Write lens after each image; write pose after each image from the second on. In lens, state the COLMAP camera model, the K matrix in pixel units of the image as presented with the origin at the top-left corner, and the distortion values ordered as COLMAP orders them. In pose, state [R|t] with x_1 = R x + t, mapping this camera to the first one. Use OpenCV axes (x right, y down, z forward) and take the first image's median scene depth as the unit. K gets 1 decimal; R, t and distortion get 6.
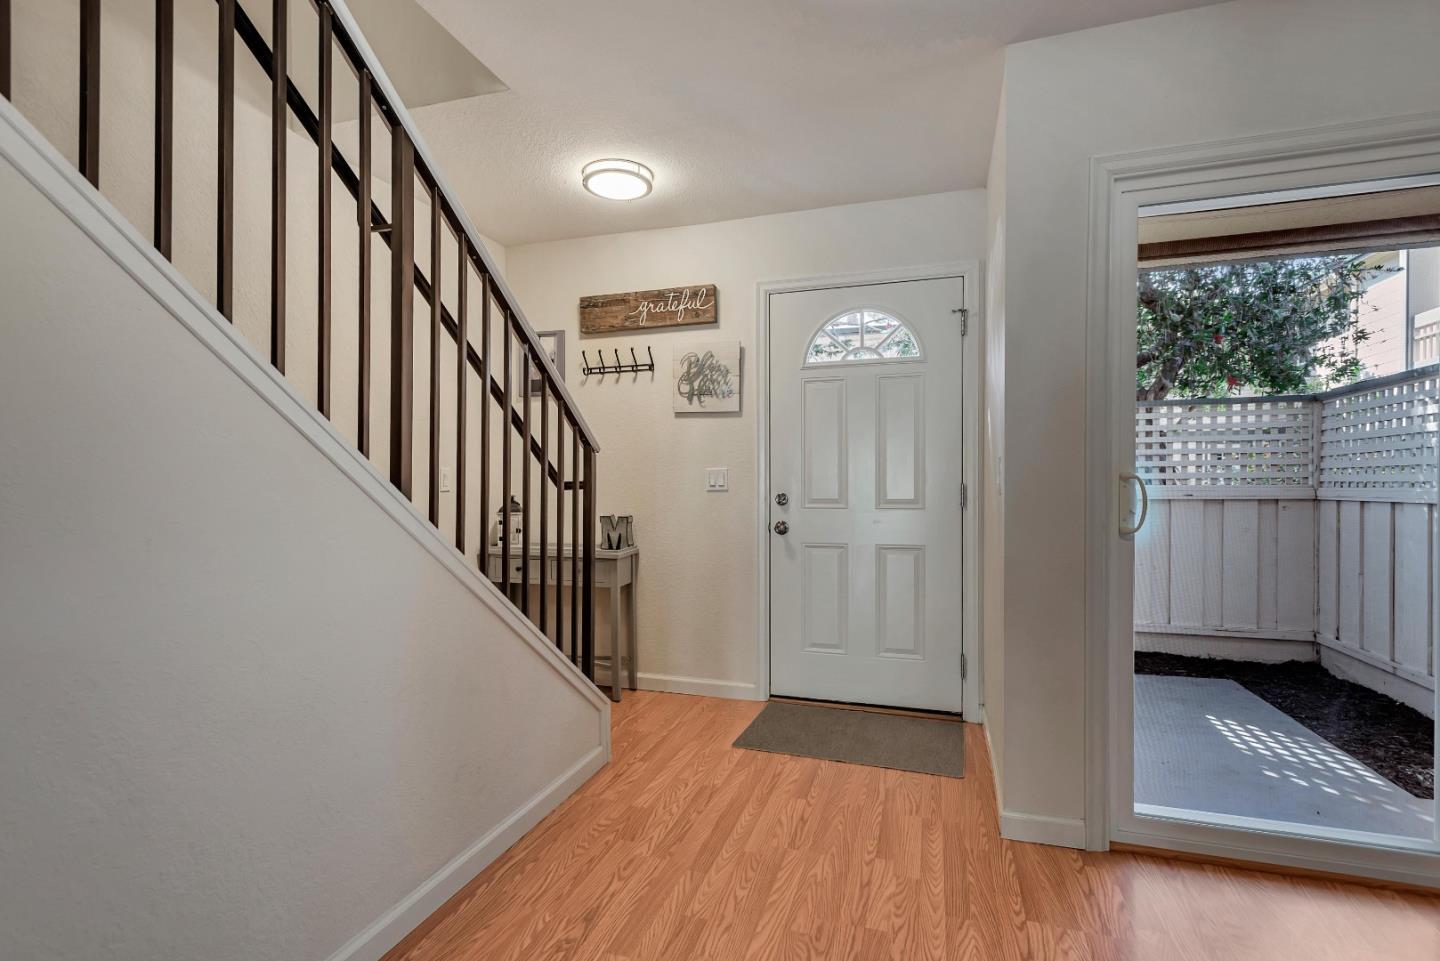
lens RADIAL K [[680.2, 0, 721.7], [0, 680.2, 486.8], [0, 0, 1]] dist [0.026589, -0.011336]
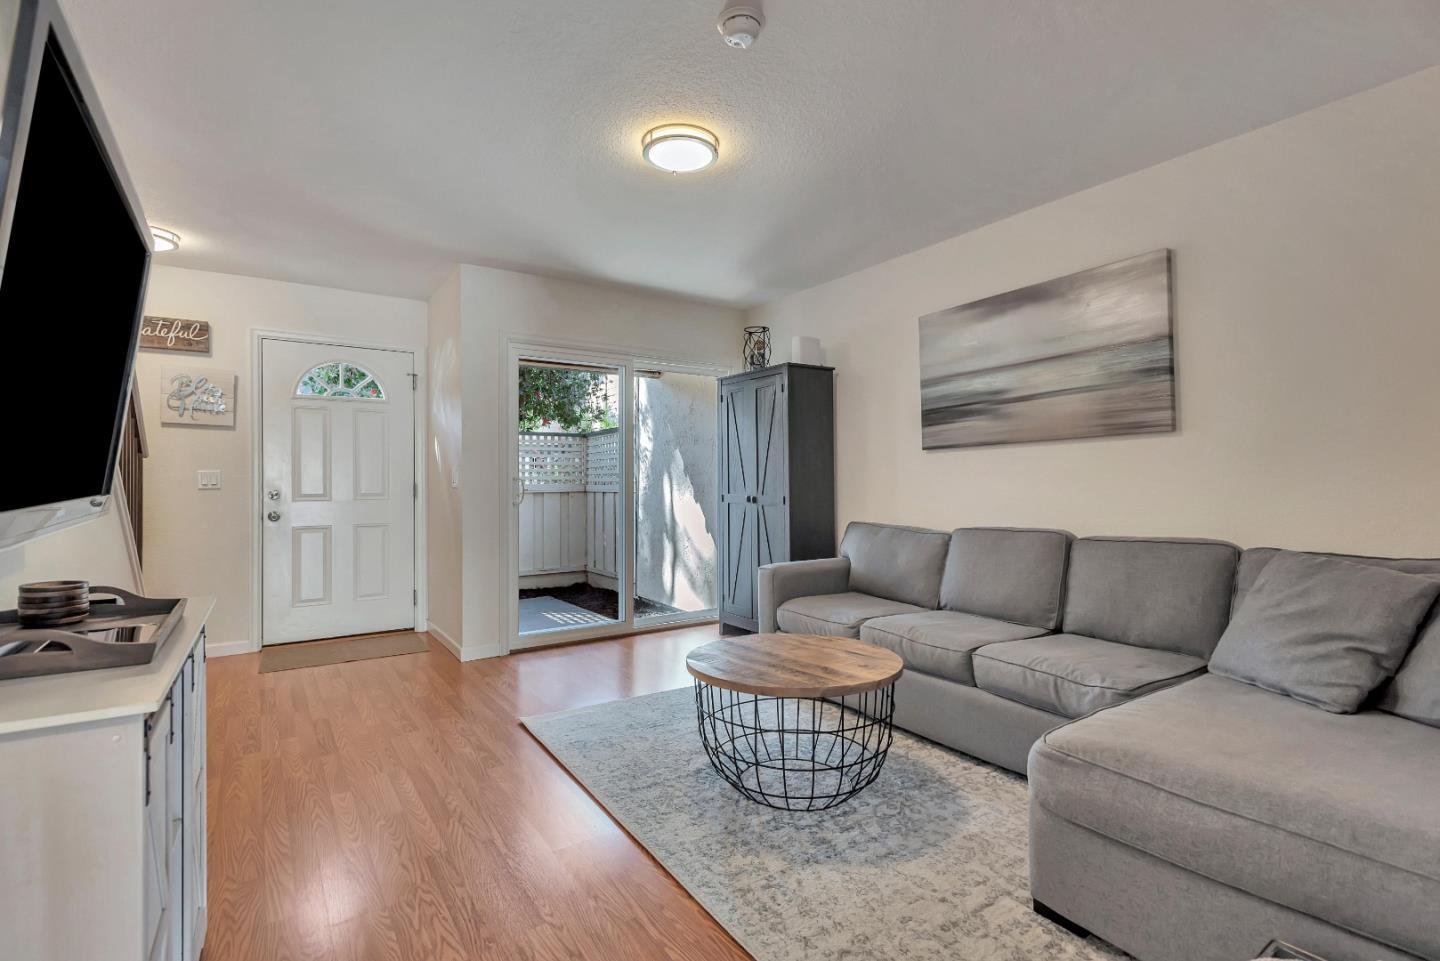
lens RADIAL K [[680.2, 0, 721.7], [0, 680.2, 486.8], [0, 0, 1]] dist [0.026589, -0.011336]
pose [[0.617687, -0.006499, 0.786397, -0.347536], [0.008218, 0.999965, 0.001809, 0.006018], [-0.786381, 0.005346, 0.617719, -0.415636]]
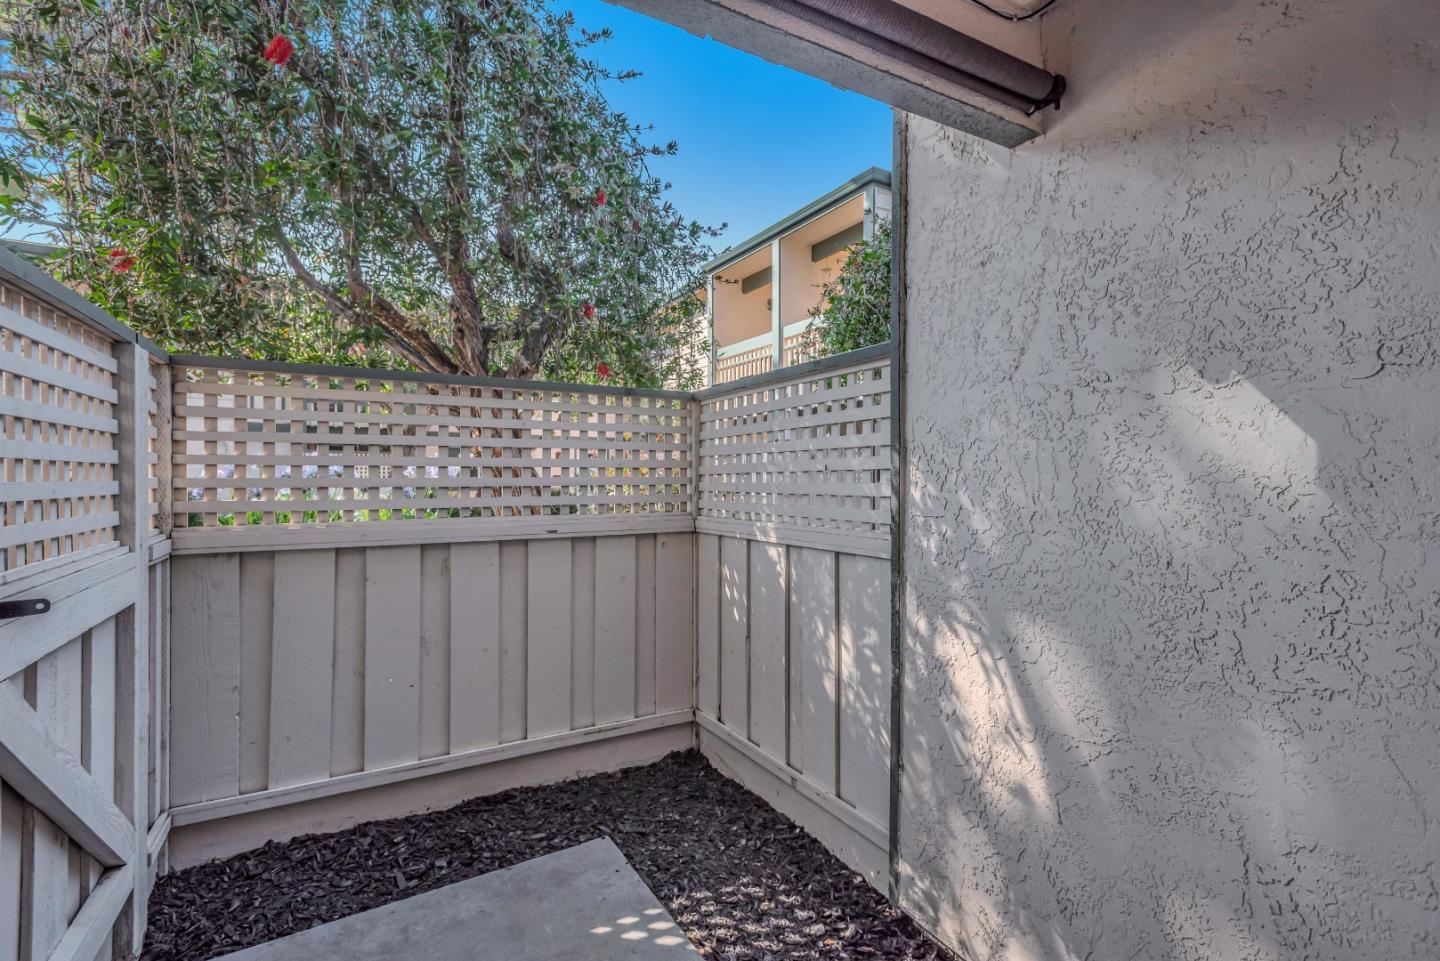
lens RADIAL K [[680.2, 0, 721.7], [0, 680.2, 486.8], [0, 0, 1]] dist [0.026589, -0.011336]
pose [[0.679311, -0.005388, 0.733830, 0.369692], [0.002979, 0.999985, 0.004584, -0.037562], [-0.733844, -0.000928, 0.679317, 0.519510]]
